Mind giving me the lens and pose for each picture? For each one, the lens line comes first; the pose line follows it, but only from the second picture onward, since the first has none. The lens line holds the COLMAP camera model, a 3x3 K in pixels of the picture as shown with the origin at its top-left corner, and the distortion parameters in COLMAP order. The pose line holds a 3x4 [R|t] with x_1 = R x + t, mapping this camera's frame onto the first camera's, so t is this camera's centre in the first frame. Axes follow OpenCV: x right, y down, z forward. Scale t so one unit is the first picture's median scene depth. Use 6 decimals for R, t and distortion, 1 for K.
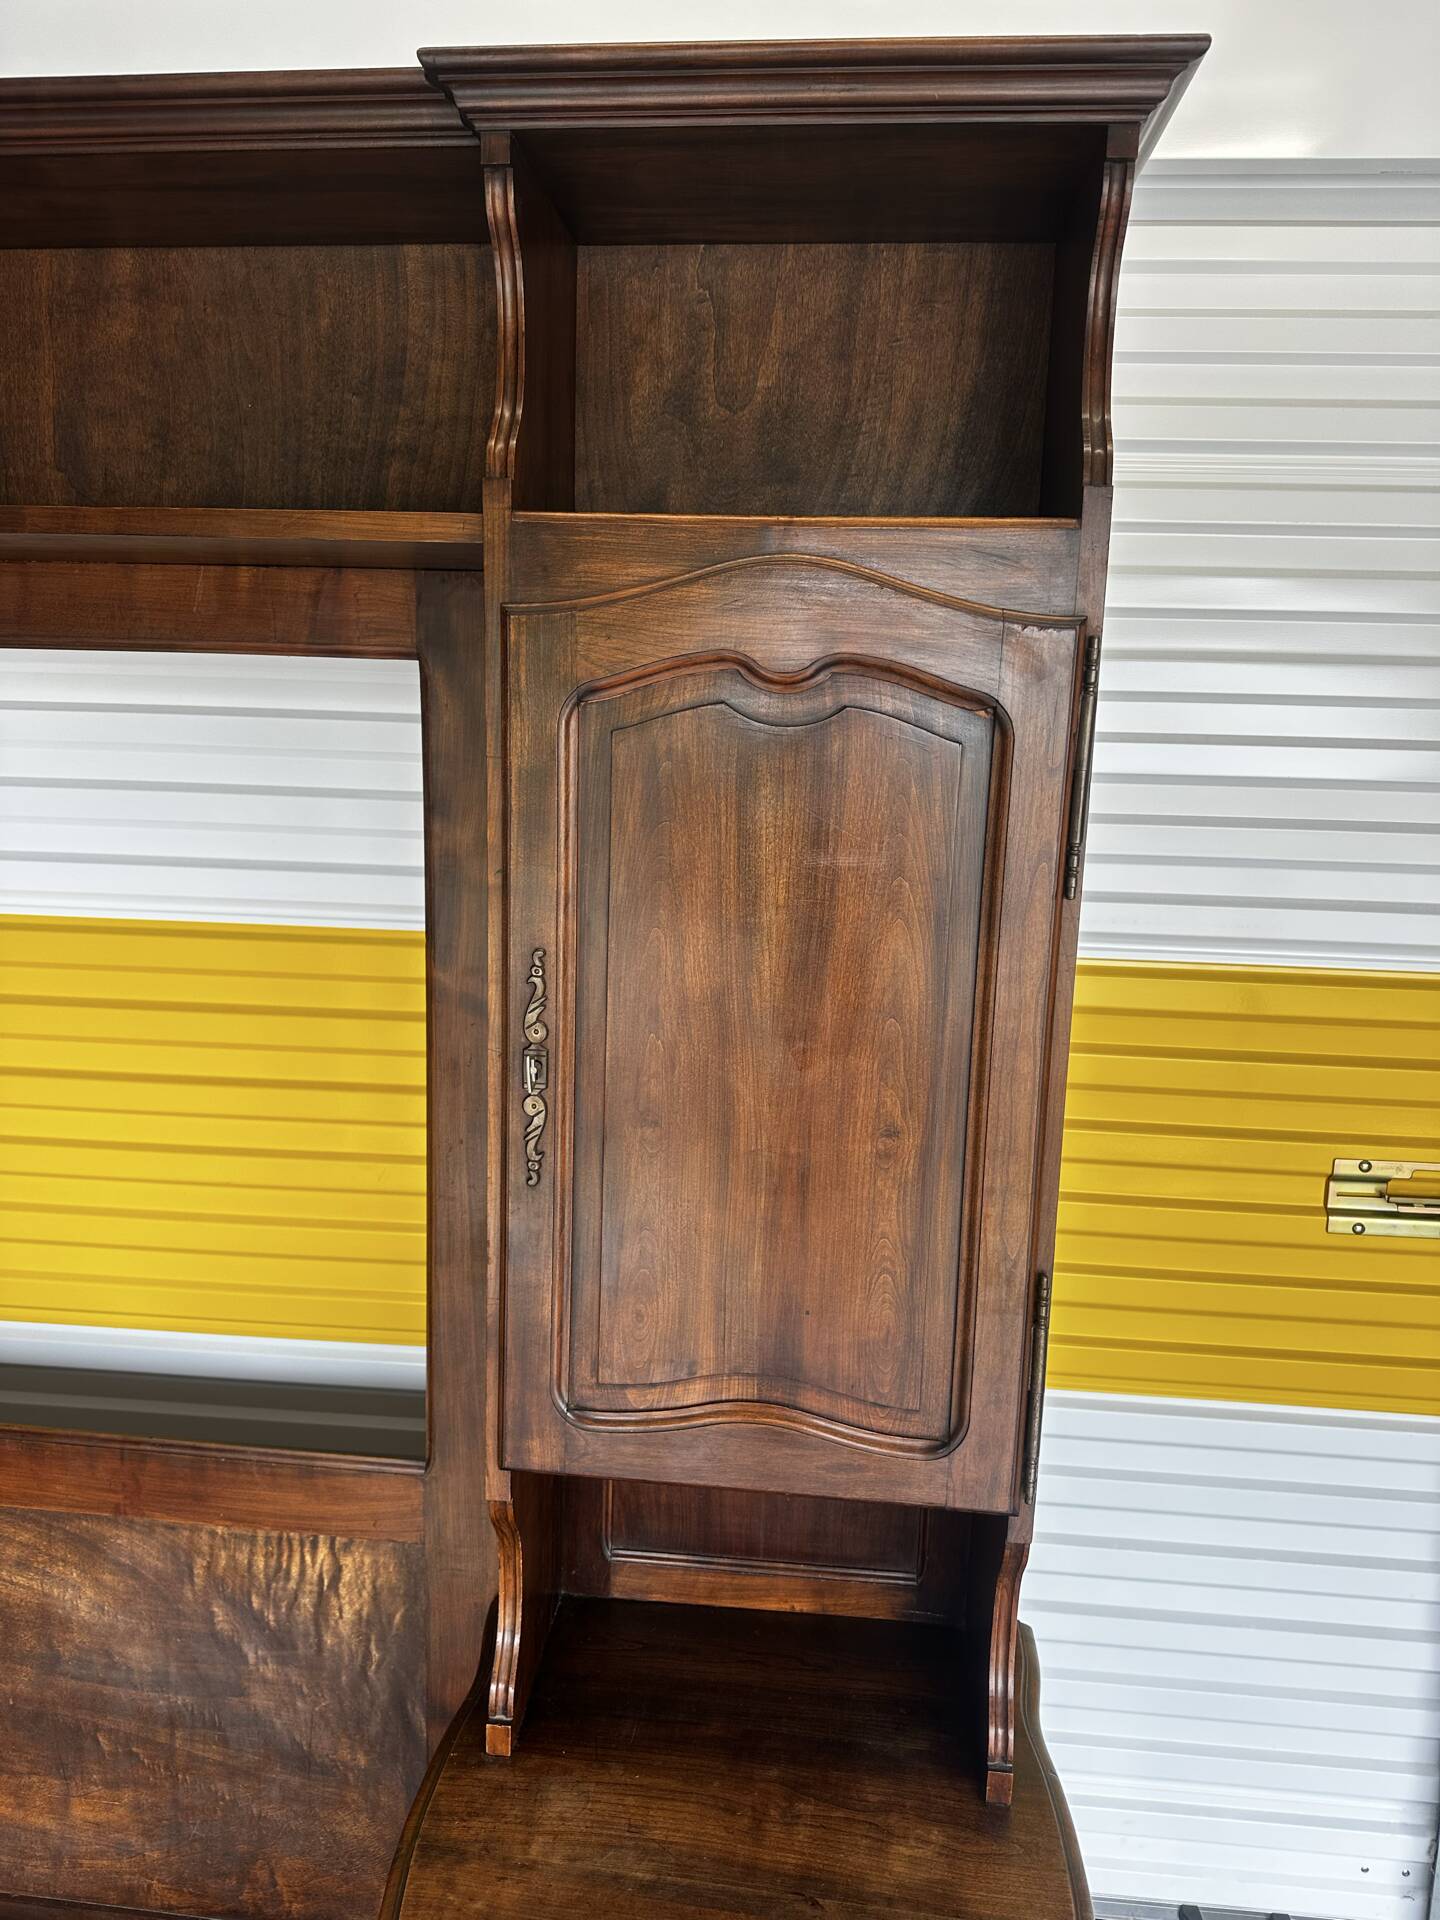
lens RADIAL K [[1356.3, 0, 707.7], [0, 1356.3, 967.4], [0, 0, 1]] dist [0.025523, -0.039147]
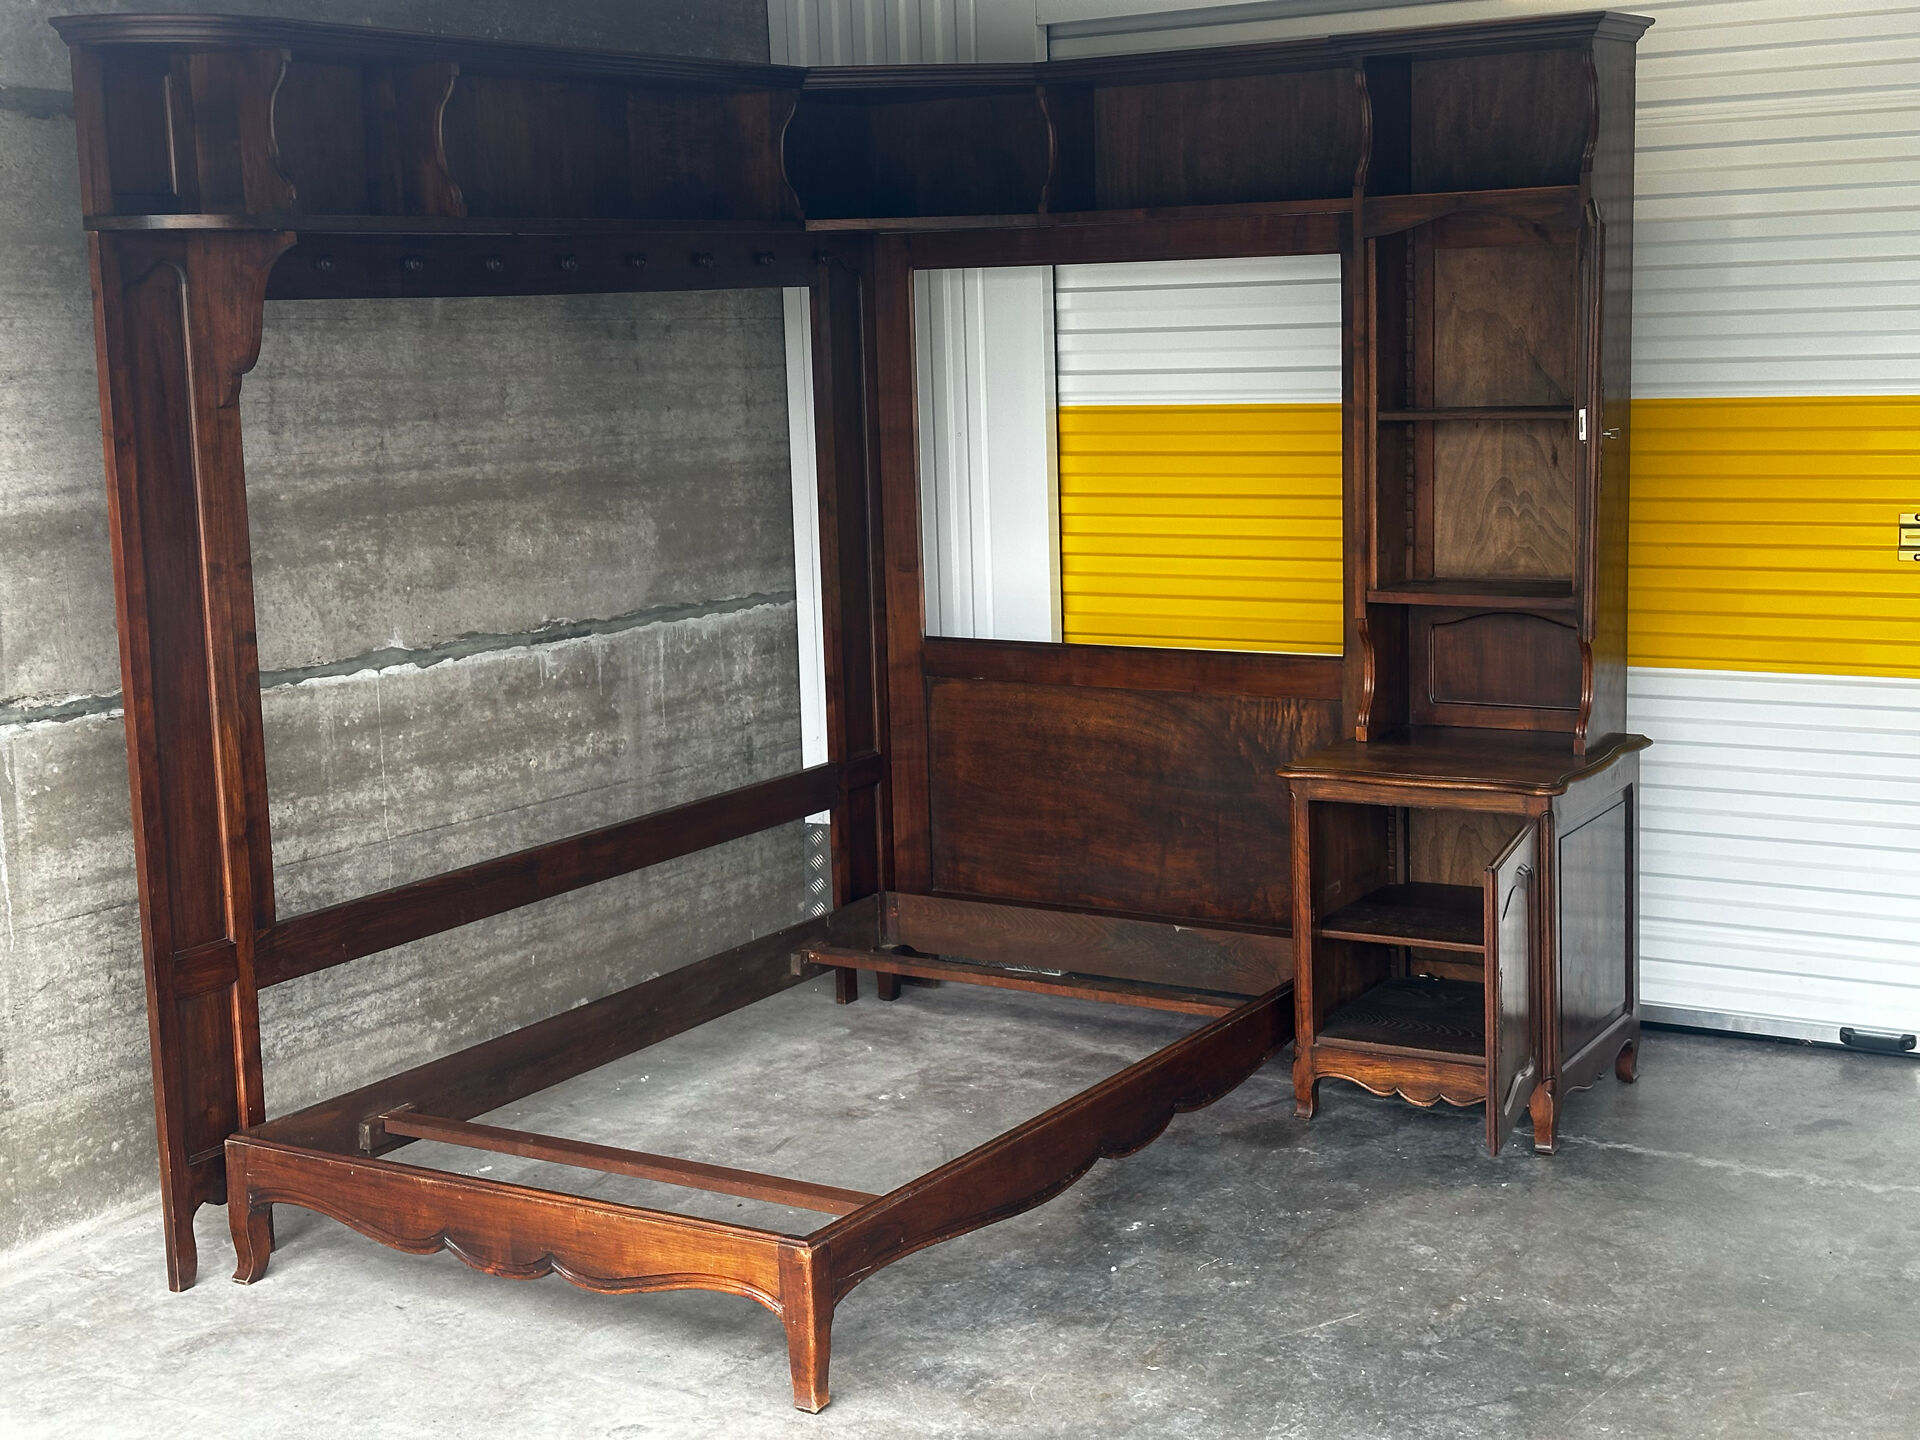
lens RADIAL K [[2658.2, 0, 951.4], [0, 2658.2, 707.7], [0, 0, 1]] dist [0.175396, -0.319199]
pose [[0.901399, 0.012013, -0.432823, 1.145402], [-0.020437, 0.999681, -0.014817, 0.604354], [0.432507, 0.022202, 0.901357, -3.273001]]
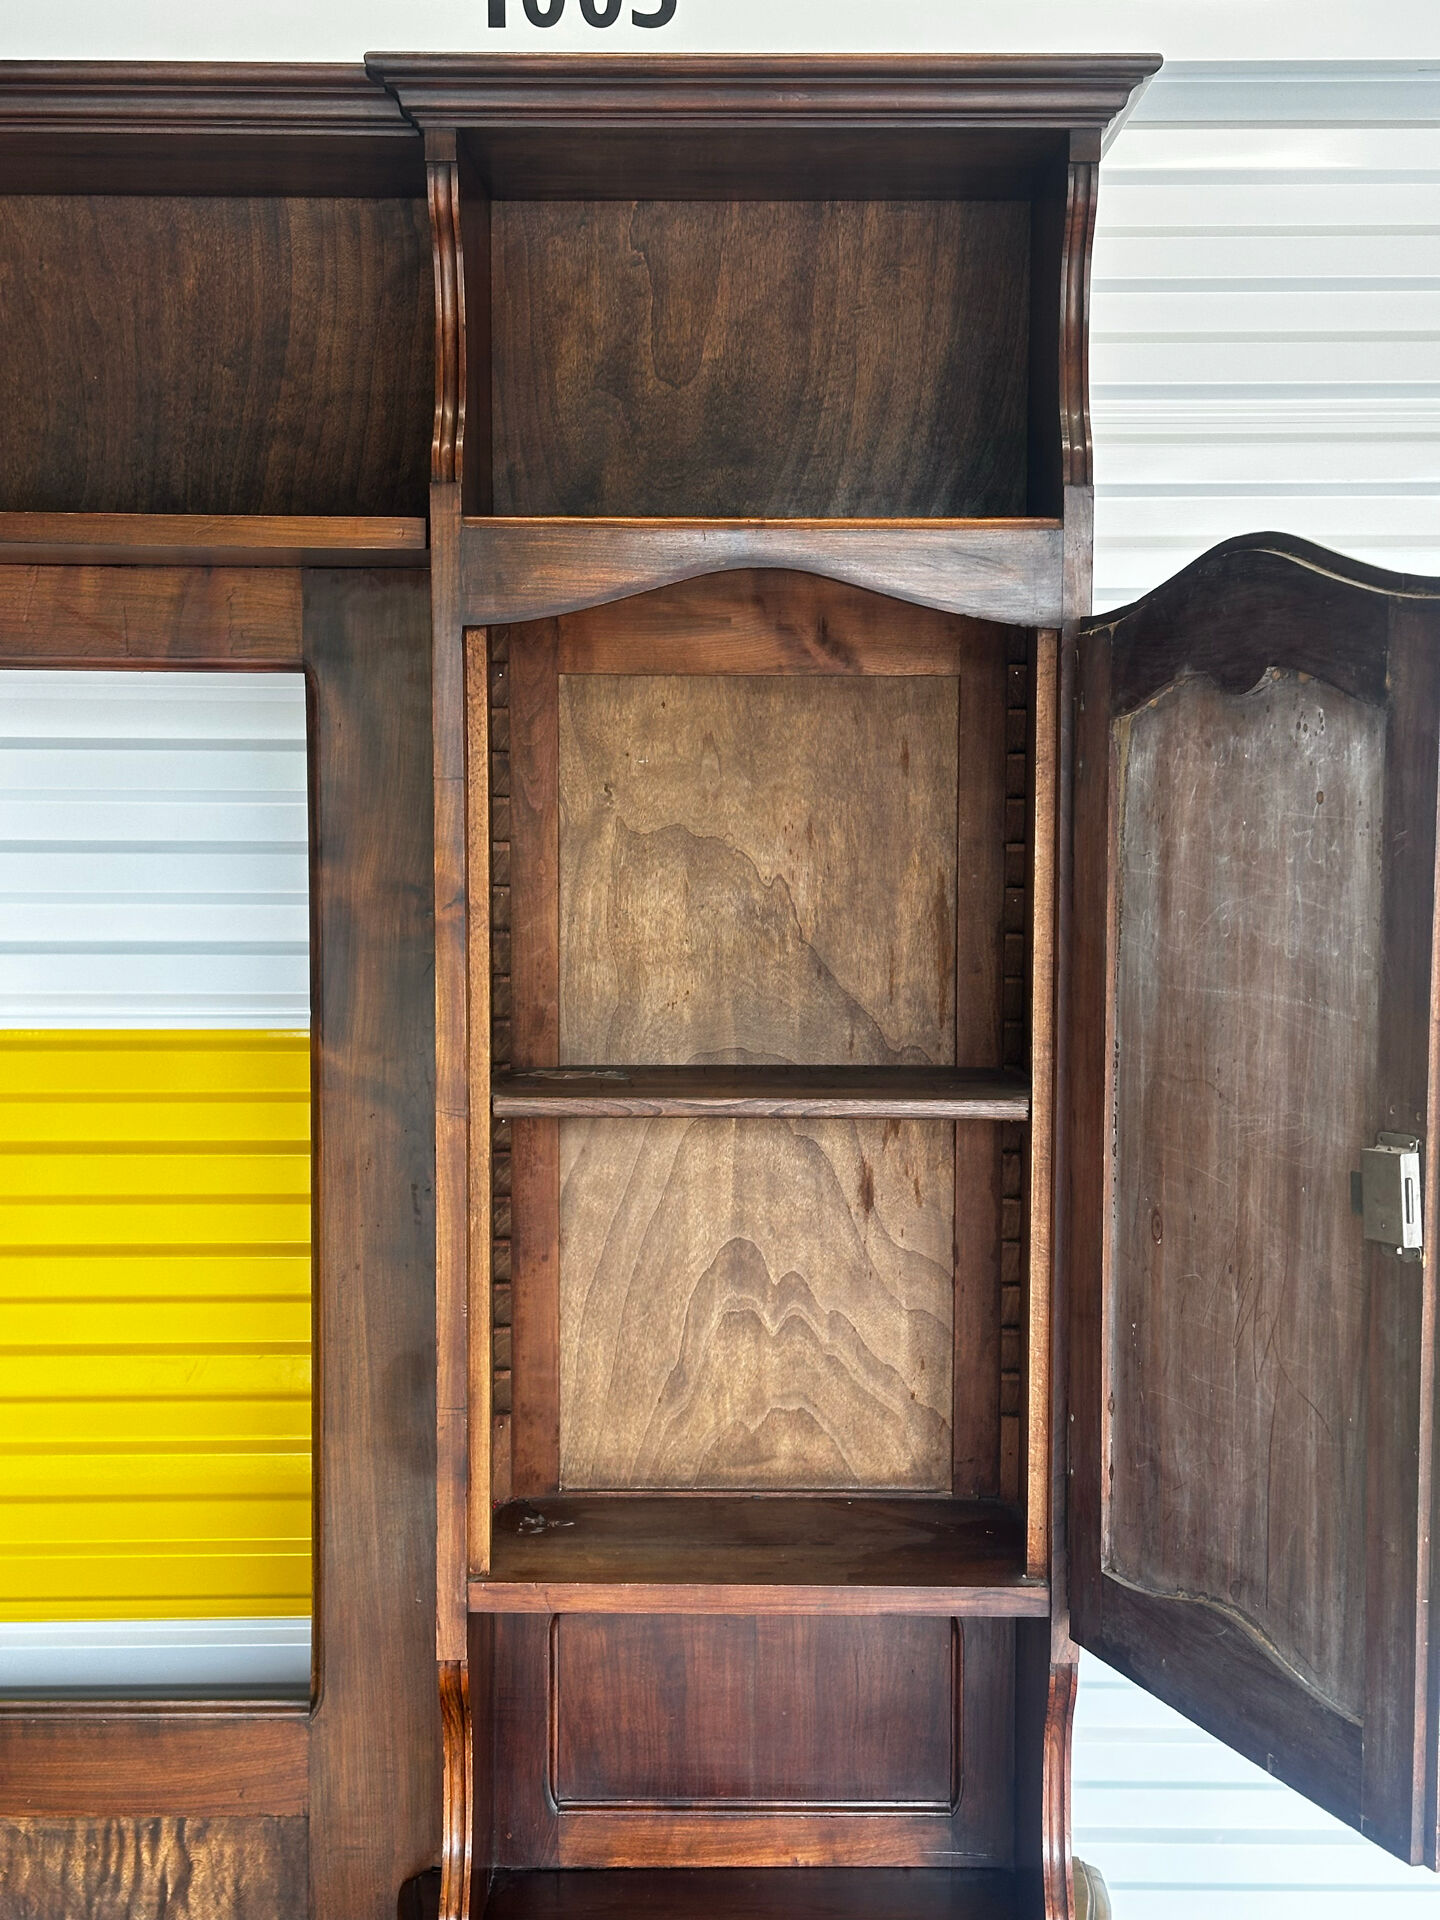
lens RADIAL K [[2634.7, 0, 727.7], [0, 2634.7, 969.5], [0, 0, 1]] dist [0.194827, -0.427002]
pose [[0.995114, -0.031525, 0.093565, -0.120946], [0.040784, 0.994275, -0.098761, 0.133931], [-0.089916, 0.102095, 0.990703, -0.659257]]
